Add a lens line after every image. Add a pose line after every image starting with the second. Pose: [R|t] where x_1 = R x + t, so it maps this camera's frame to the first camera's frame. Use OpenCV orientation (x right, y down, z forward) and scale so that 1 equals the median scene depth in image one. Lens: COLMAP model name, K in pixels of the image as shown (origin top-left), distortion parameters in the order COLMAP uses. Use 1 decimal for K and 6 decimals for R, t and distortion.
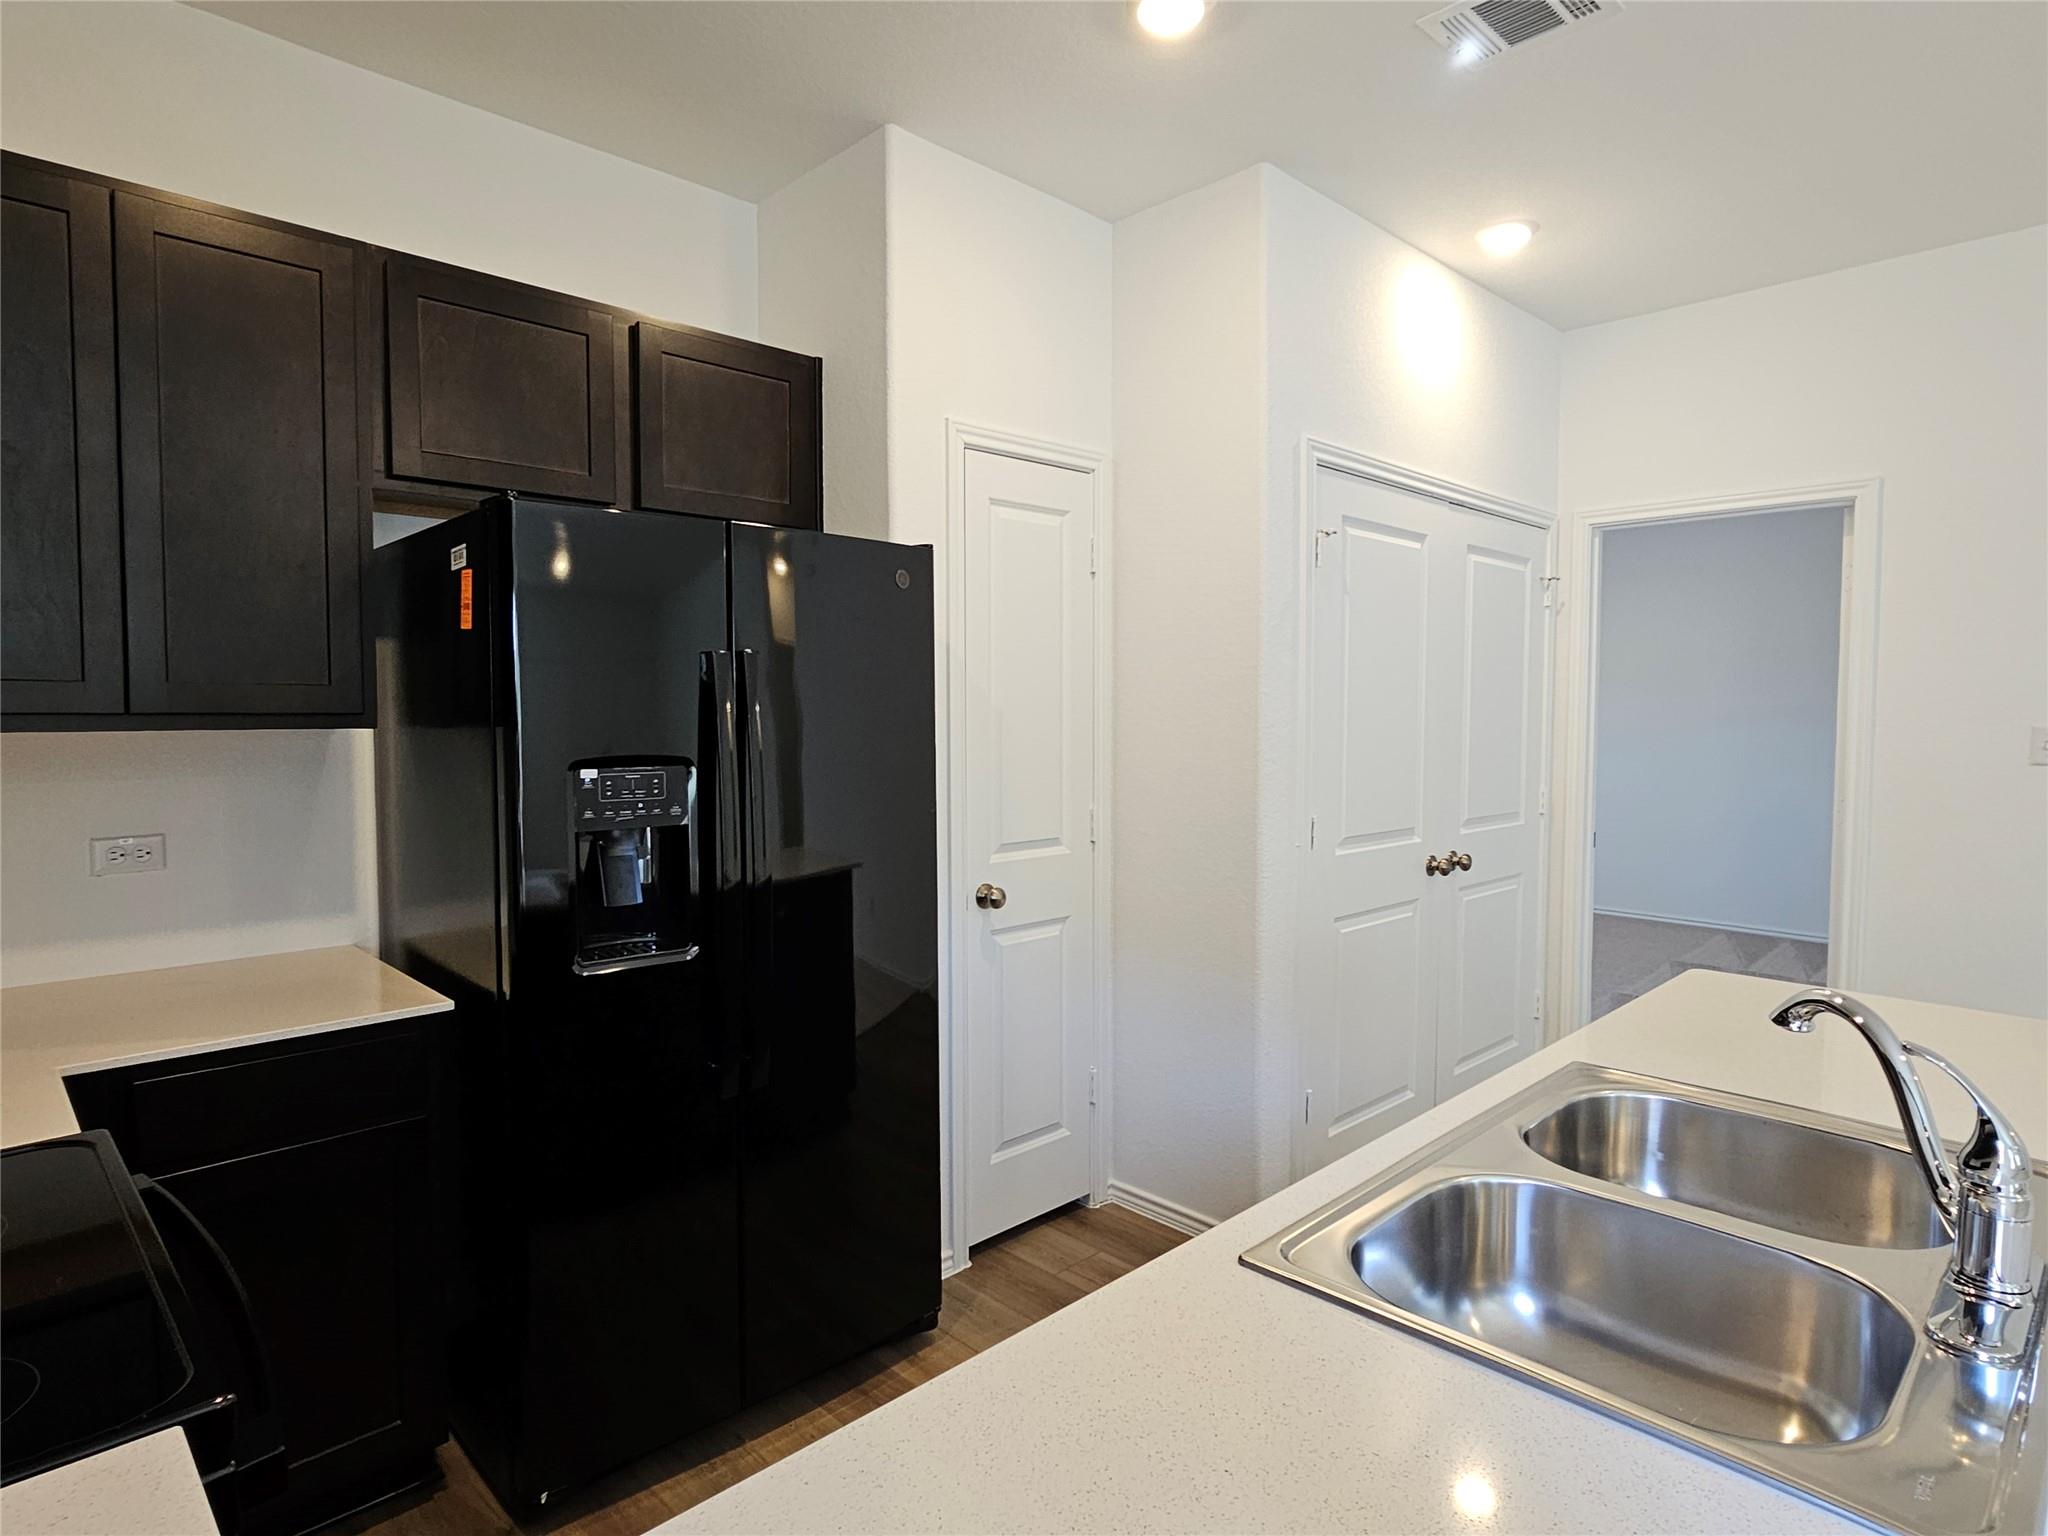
lens RADIAL K [[1138.5, 0, 1029.1], [0, 1138.5, 766.3], [0, 0, 1]] dist [-0.001846, -0.000719]
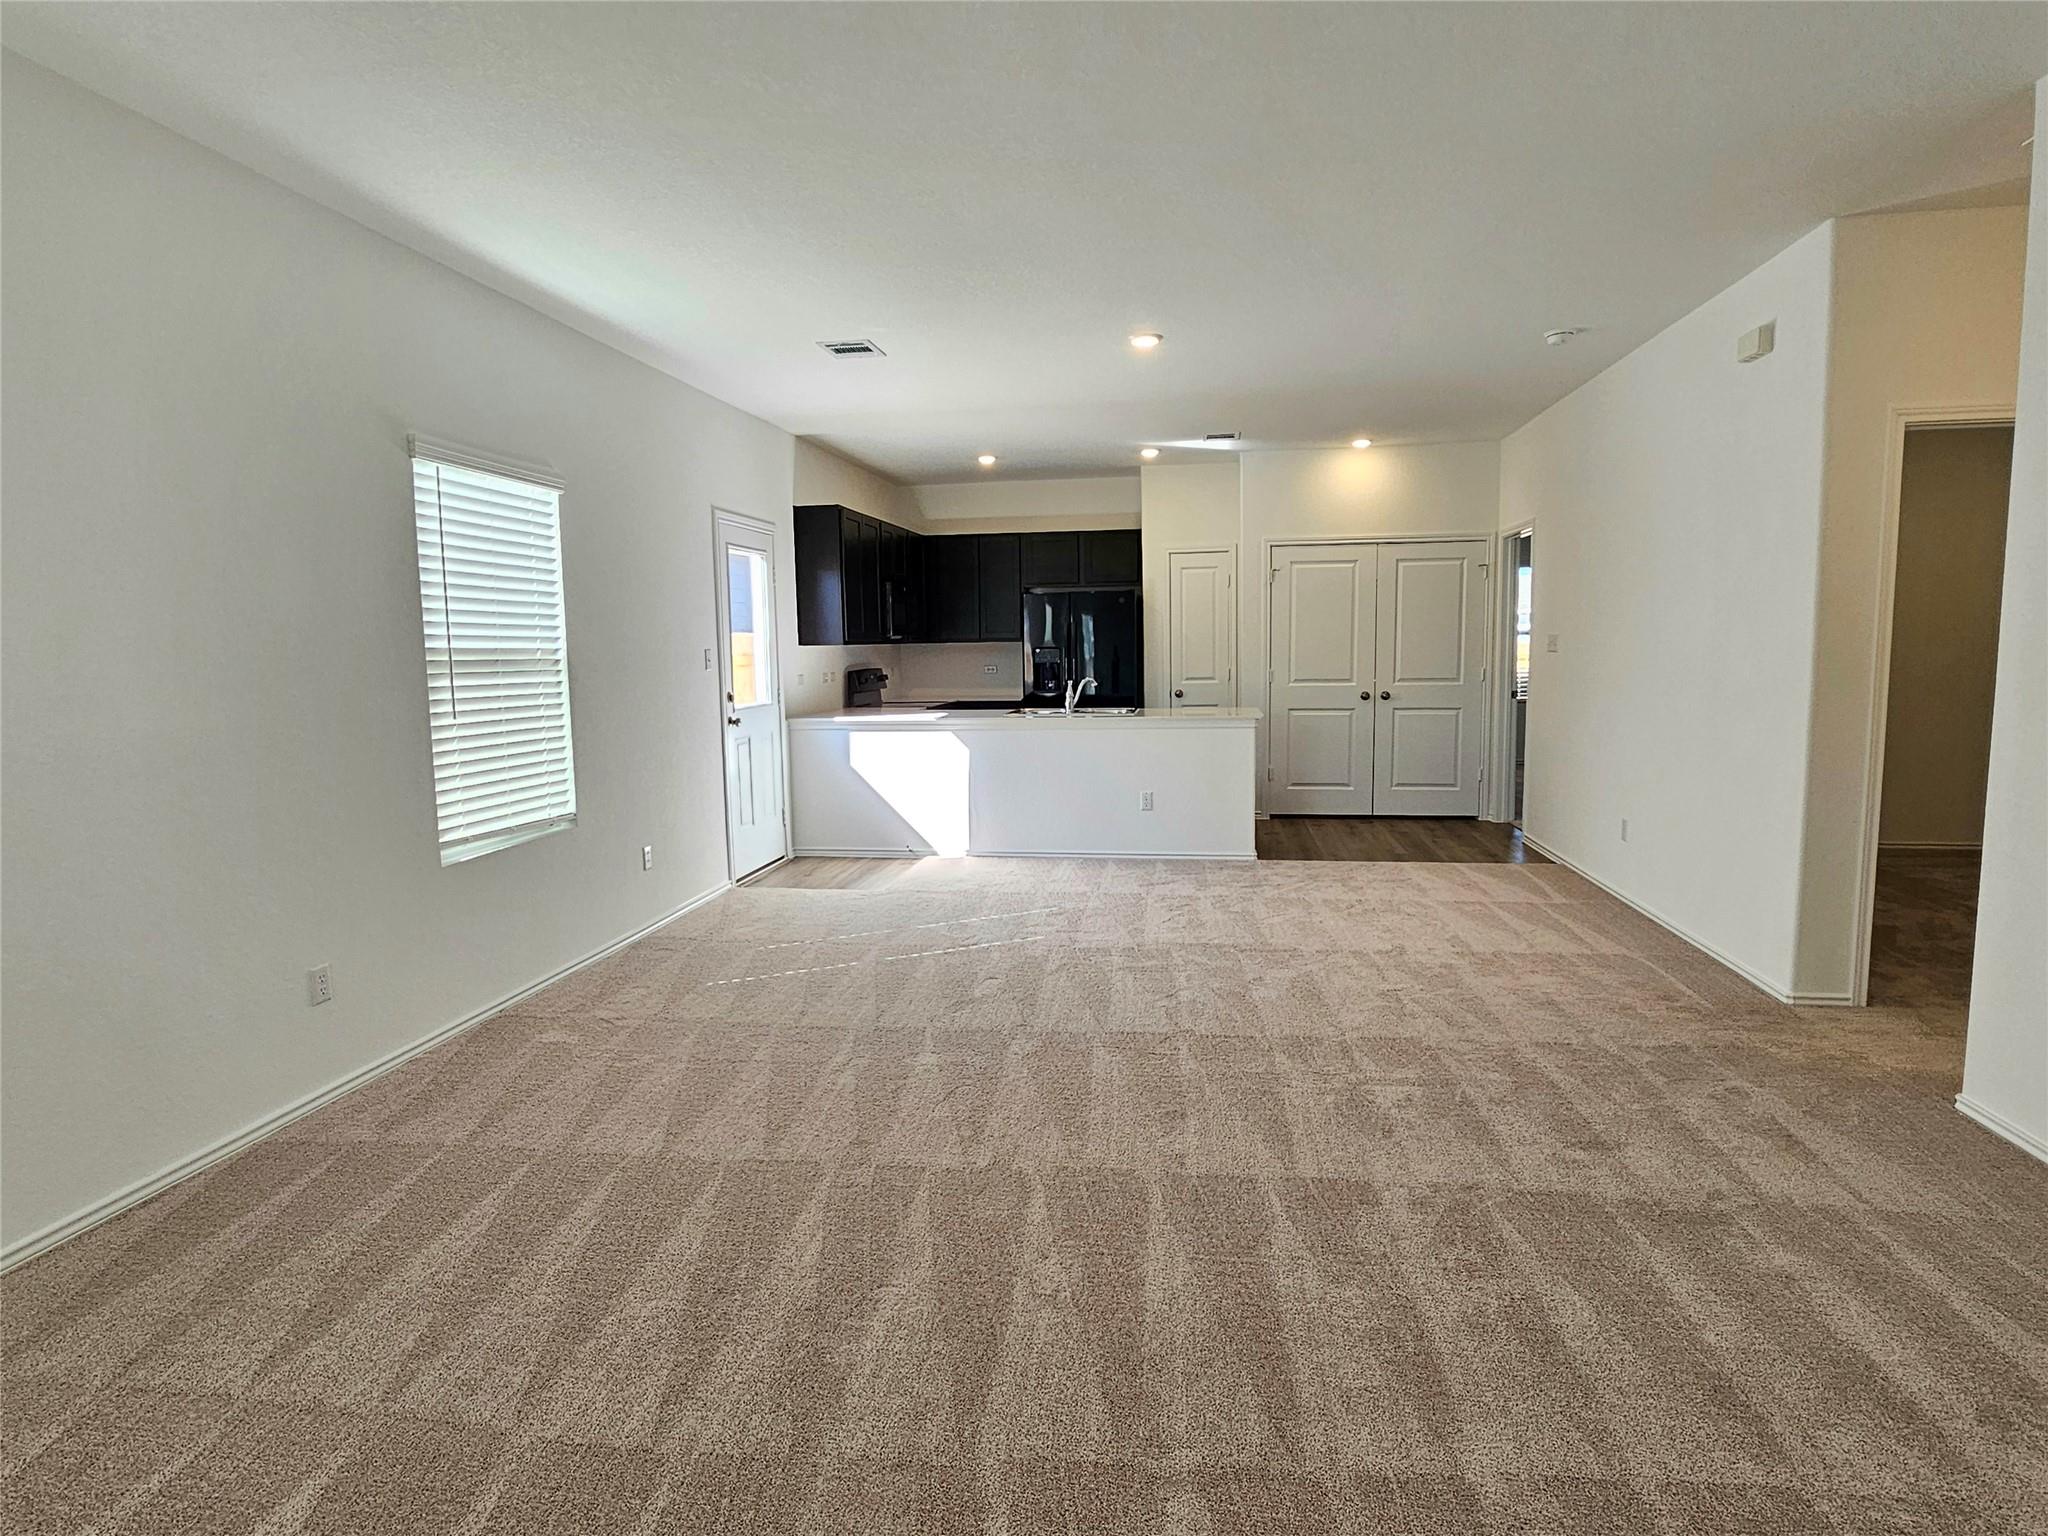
lens RADIAL K [[1138.5, 0, 1029.1], [0, 1138.5, 766.3], [0, 0, 1]] dist [-0.001846, -0.000719]
pose [[0.600571, 0.075649, -0.795984, 2.213006], [-0.022821, 0.996730, 0.077509, 0.078231], [0.799245, -0.028384, 0.600334, -1.220961]]
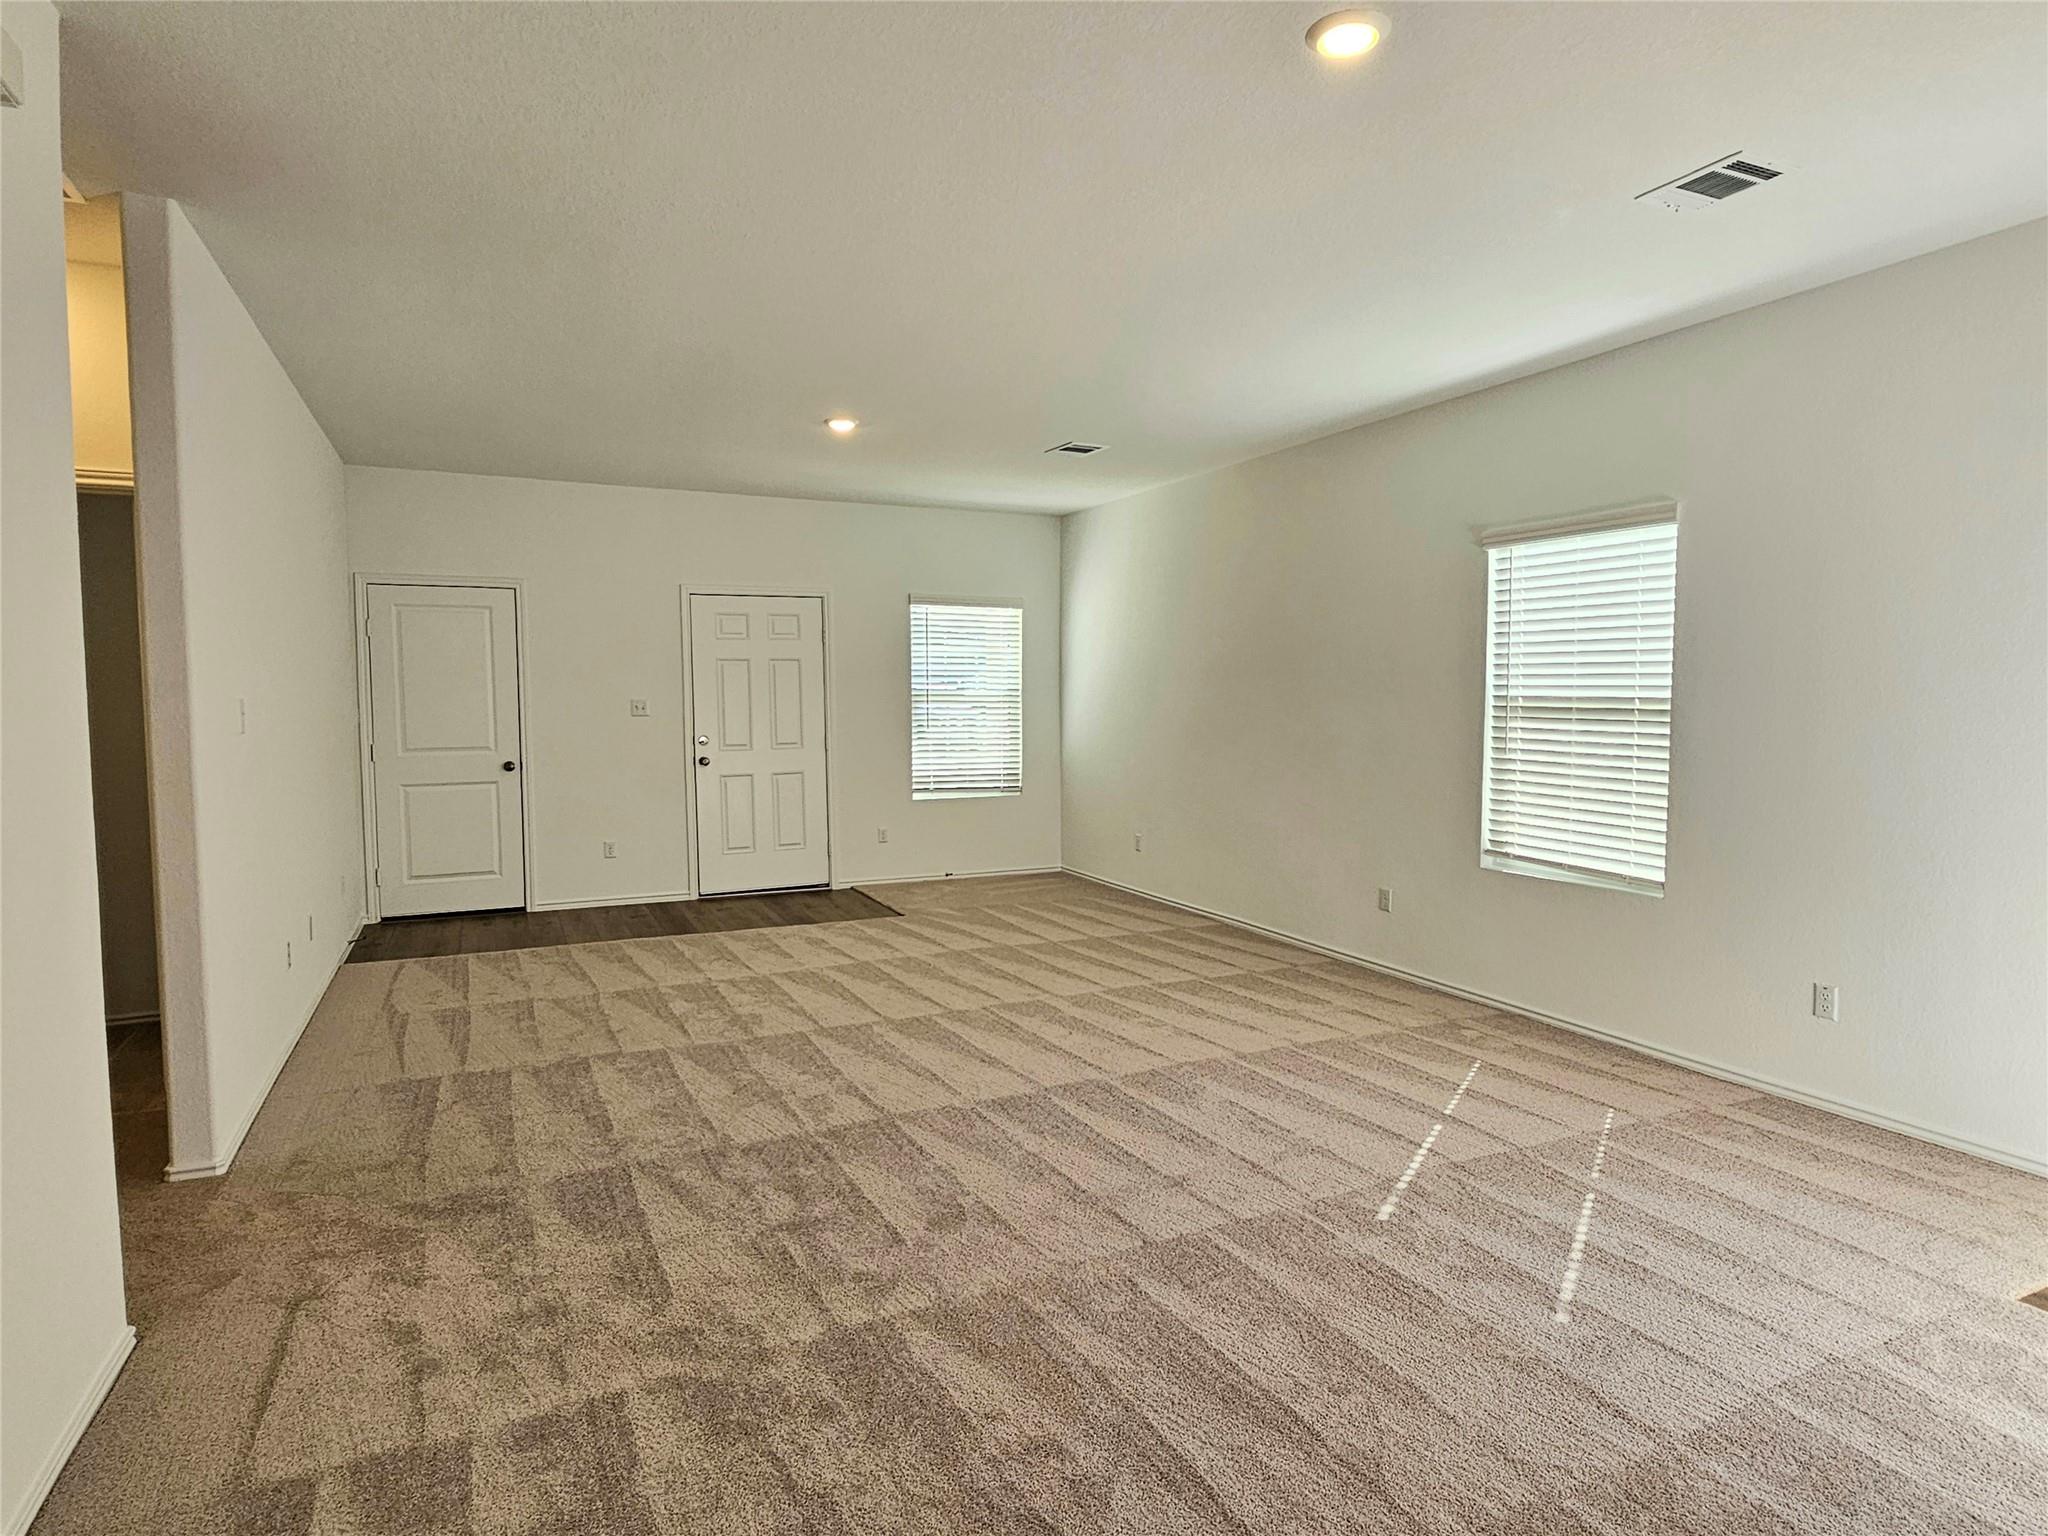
lens RADIAL K [[1138.5, 0, 1029.1], [0, 1138.5, 766.3], [0, 0, 1]] dist [-0.001846, -0.000719]
pose [[-0.943407, -0.021132, 0.330964, 0.812005], [0.015985, 0.993910, 0.109026, -0.032527], [-0.331252, 0.108146, -0.937324, 0.854022]]
